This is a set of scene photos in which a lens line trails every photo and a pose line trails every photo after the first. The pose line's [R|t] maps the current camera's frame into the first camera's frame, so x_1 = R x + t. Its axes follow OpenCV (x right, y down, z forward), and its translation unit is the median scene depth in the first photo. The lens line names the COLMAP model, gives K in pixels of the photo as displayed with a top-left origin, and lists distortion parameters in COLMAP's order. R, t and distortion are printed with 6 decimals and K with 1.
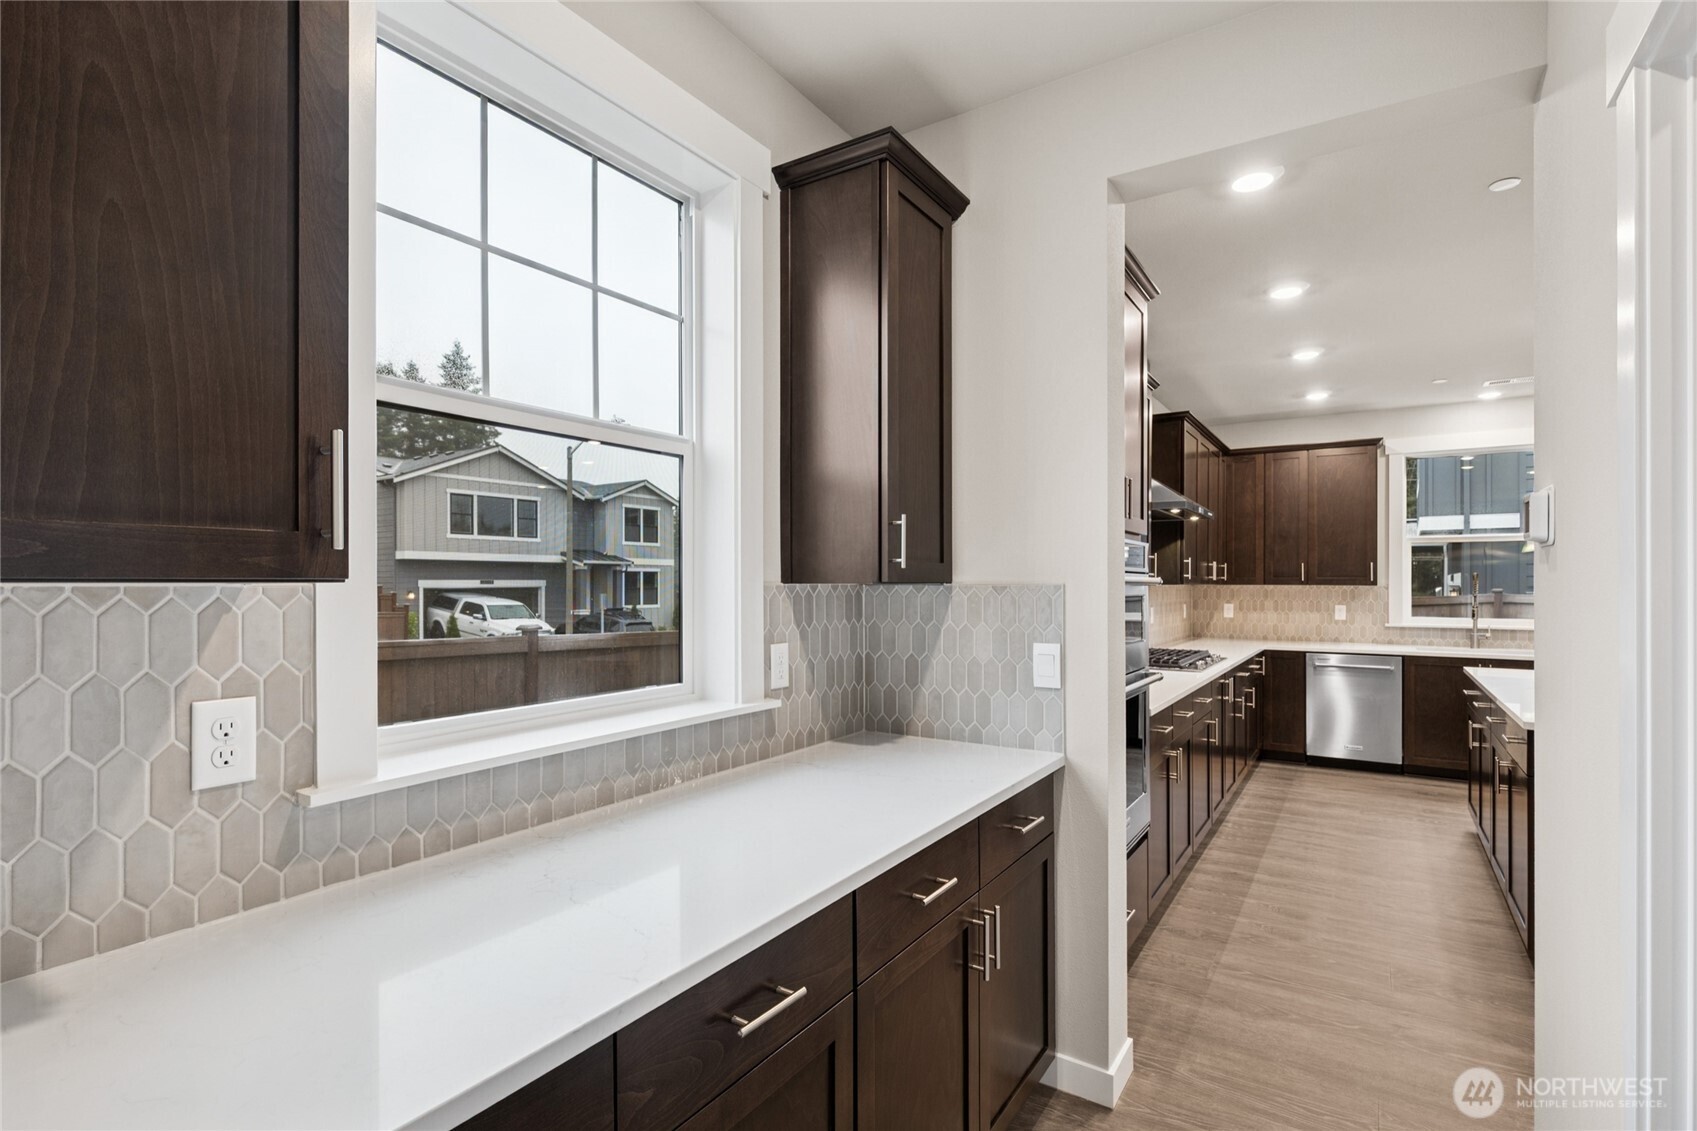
lens RADIAL K [[798.8, 0, 848.8], [0, 798.8, 589.6], [0, 0, 1]] dist [-0.002700, -0.000634]
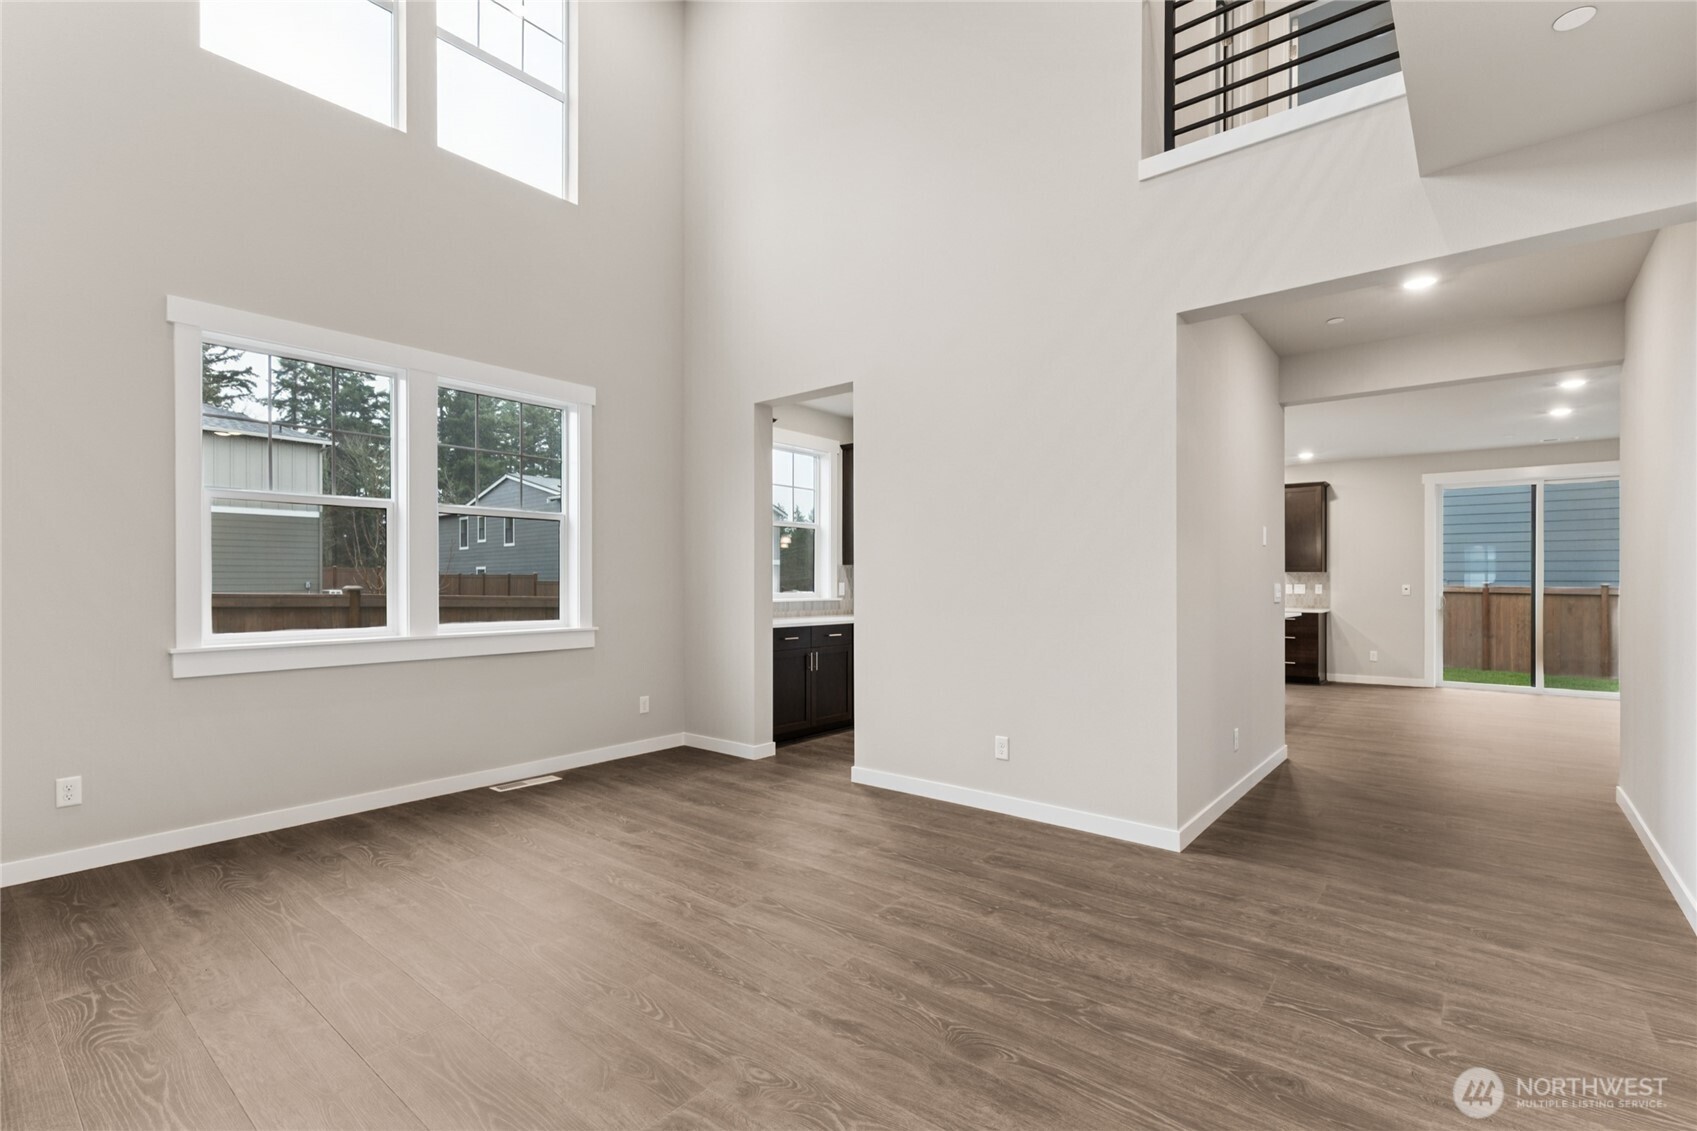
lens RADIAL K [[778.9, 0, 856.6], [0, 778.9, 578.9], [0, 0, 1]] dist [0.006198, 0.000022]
pose [[0.994917, 0.007310, -0.100437, 0.119646], [-0.007686, 0.999965, -0.003353, 0.024230], [0.100409, 0.004108, 0.994938, -0.885490]]
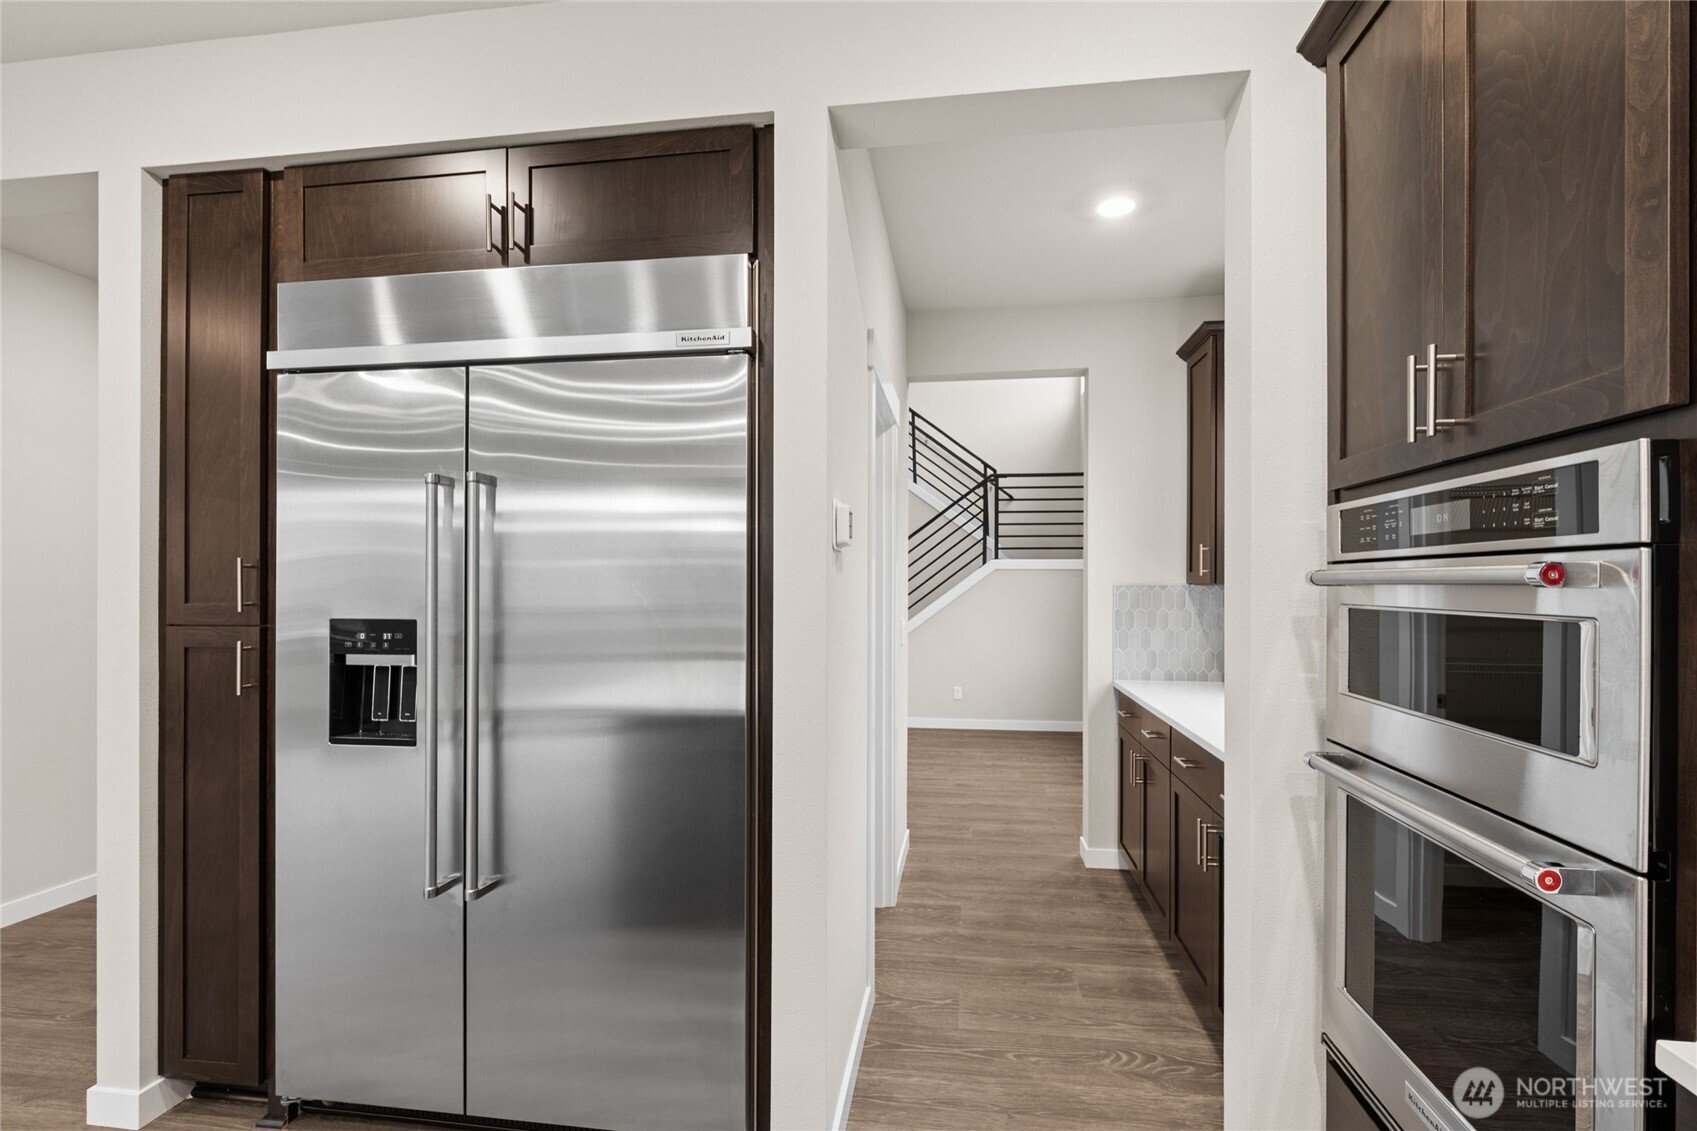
lens RADIAL K [[798.8, 0, 848.8], [0, 798.8, 589.6], [0, 0, 1]] dist [-0.002700, -0.000634]
pose [[-0.902351, 0.002745, -0.430994, 0.391905], [-0.004362, 0.999870, 0.015501, -0.003573], [0.430981, 0.015867, -0.902222, 0.586750]]
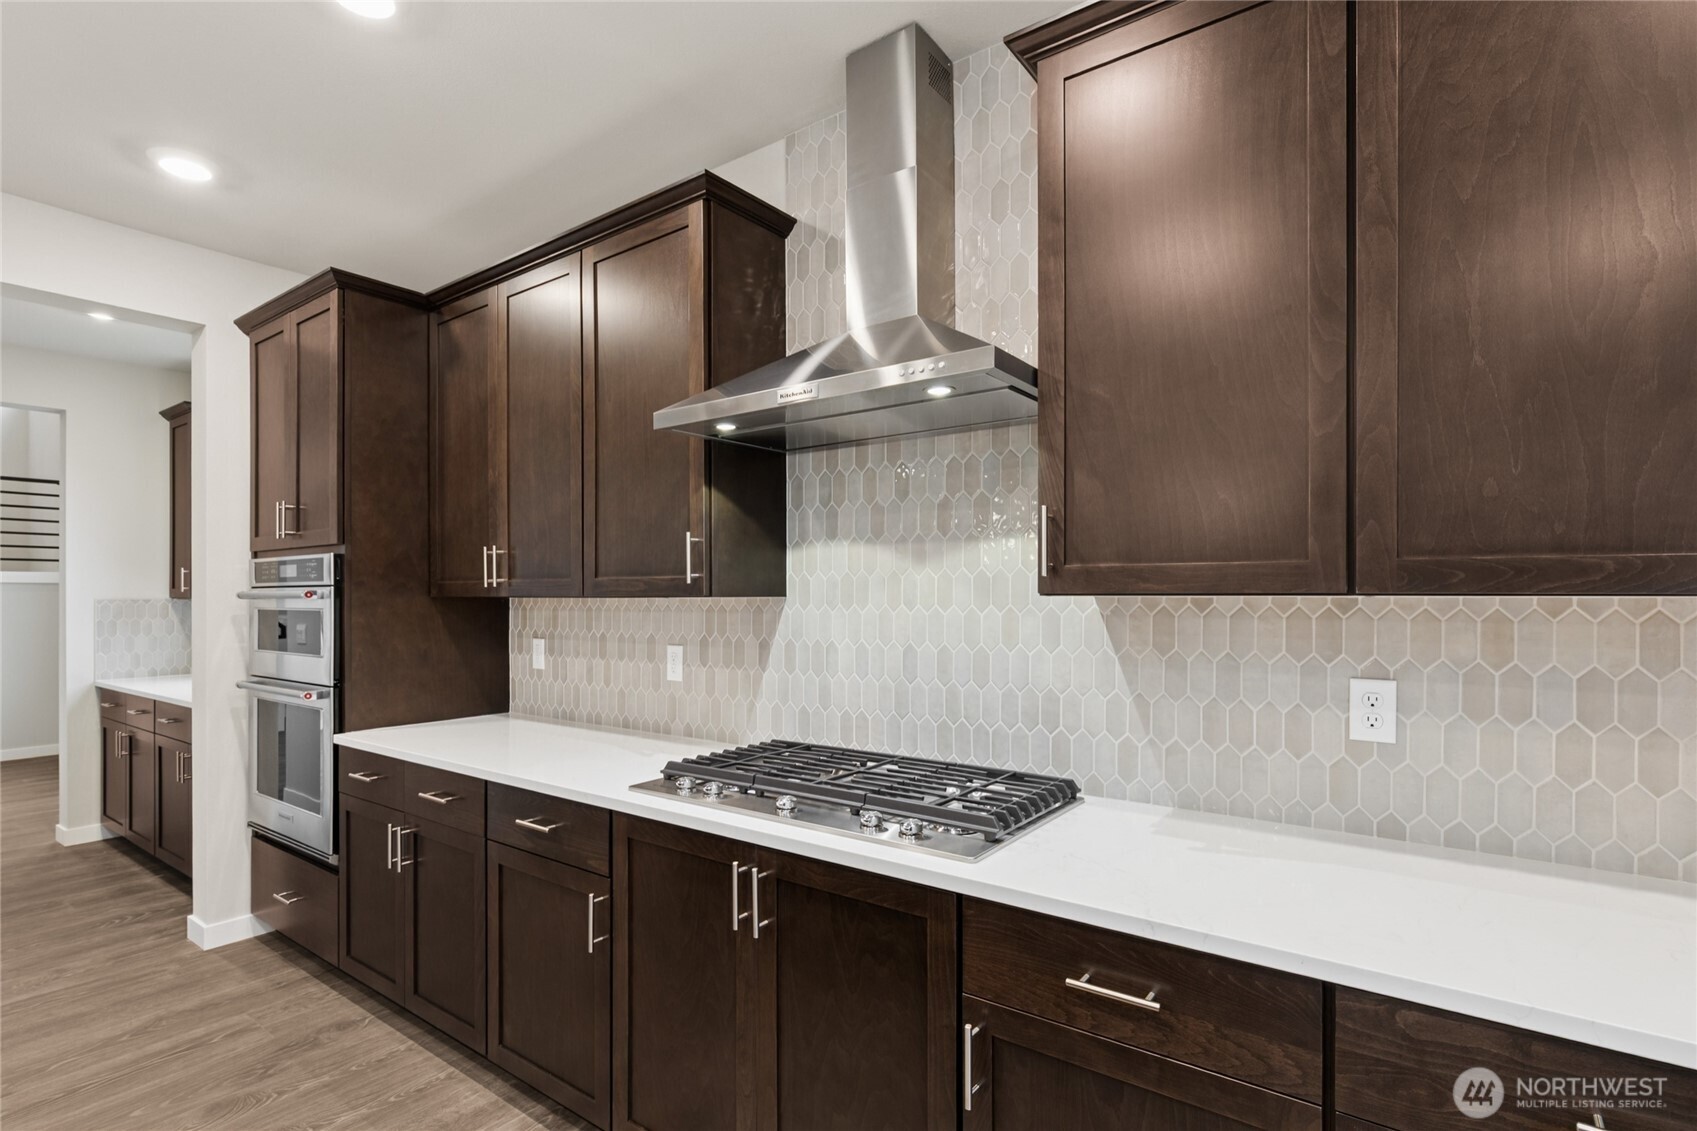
lens RADIAL K [[798.8, 0, 848.8], [0, 798.8, 589.6], [0, 0, 1]] dist [-0.002700, -0.000634]
pose [[-0.025456, -0.006133, -0.999657, 0.659786], [-0.004107, 0.999973, -0.006031, -0.005909], [0.999668, 0.003952, -0.025480, 0.832883]]
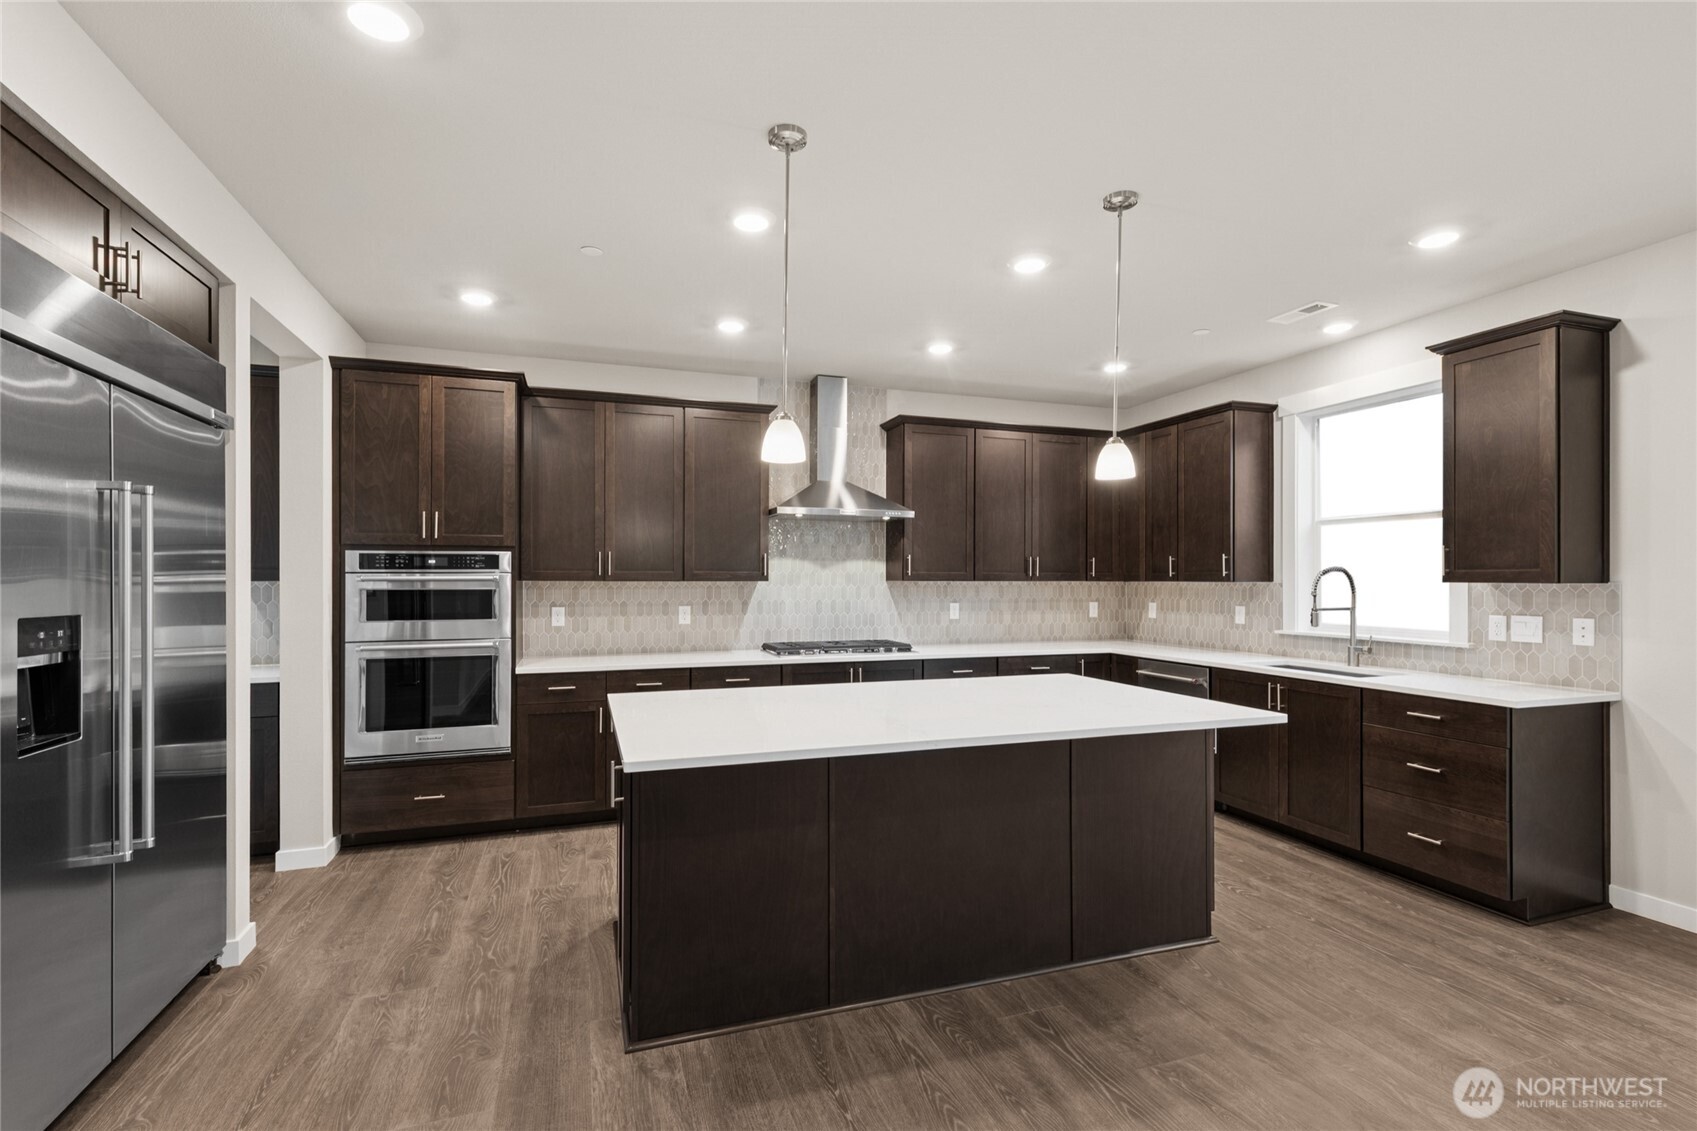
lens RADIAL K [[778.9, 0, 856.6], [0, 778.9, 578.9], [0, 0, 1]] dist [0.006198, 0.000022]
pose [[0.796584, -0.002370, -0.604524, 0.889779], [-0.004096, 0.999948, -0.009318, 0.000855], [0.604514, 0.009899, 0.796533, 0.138396]]
